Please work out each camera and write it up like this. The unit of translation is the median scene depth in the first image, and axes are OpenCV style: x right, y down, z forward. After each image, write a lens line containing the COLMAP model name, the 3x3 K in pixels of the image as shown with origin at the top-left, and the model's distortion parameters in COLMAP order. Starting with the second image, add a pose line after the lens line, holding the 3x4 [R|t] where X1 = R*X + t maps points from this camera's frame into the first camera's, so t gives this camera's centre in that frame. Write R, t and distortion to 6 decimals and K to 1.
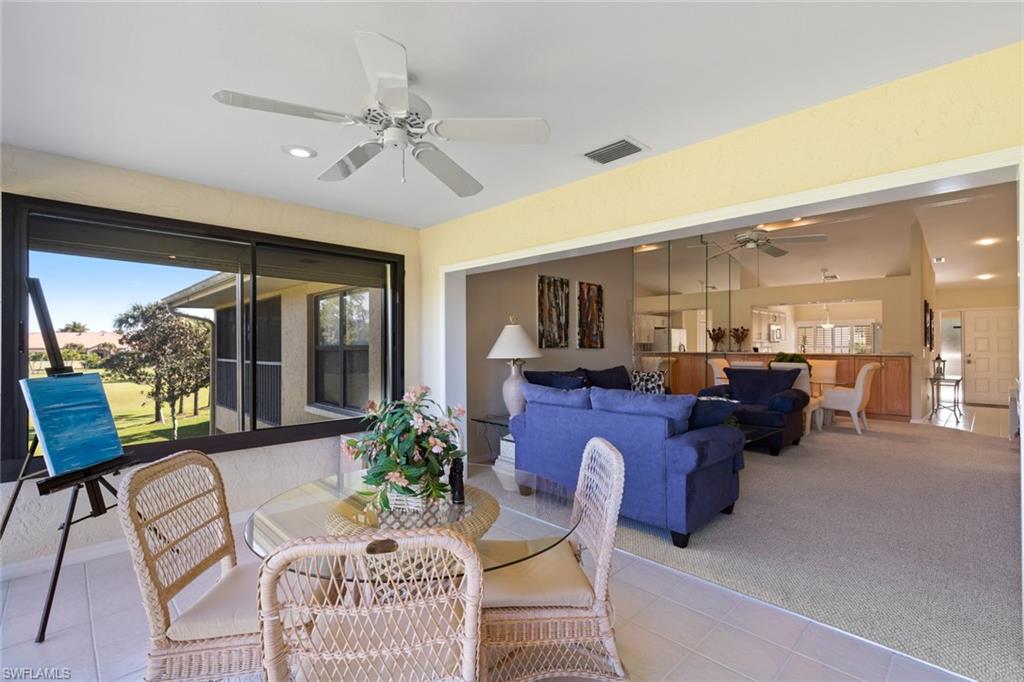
lens RADIAL K [[464.7, 0, 516.4], [0, 464.7, 341.0], [0, 0, 1]] dist [0.006291, -0.000540]
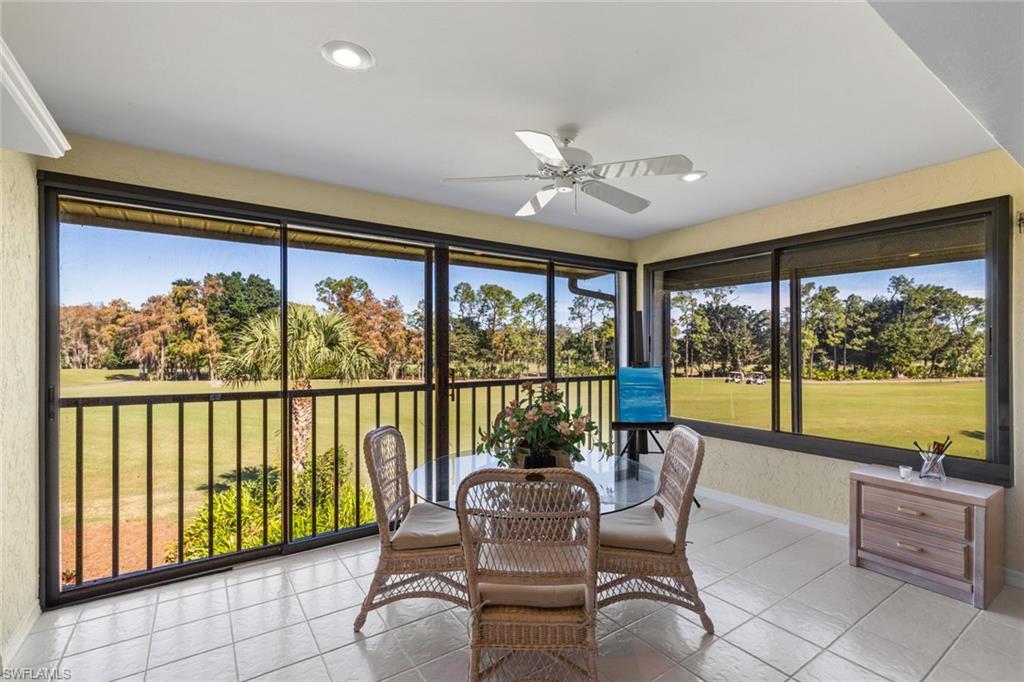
lens RADIAL K [[464.7, 0, 515.9], [0, 464.7, 347.2], [0, 0, 1]] dist [0.006291, -0.000540]
pose [[-0.177599, -0.000533, -0.984103, 0.304506], [0.014542, 0.999889, -0.003165, -0.000609], [0.983995, -0.014873, -0.177572, 0.337459]]
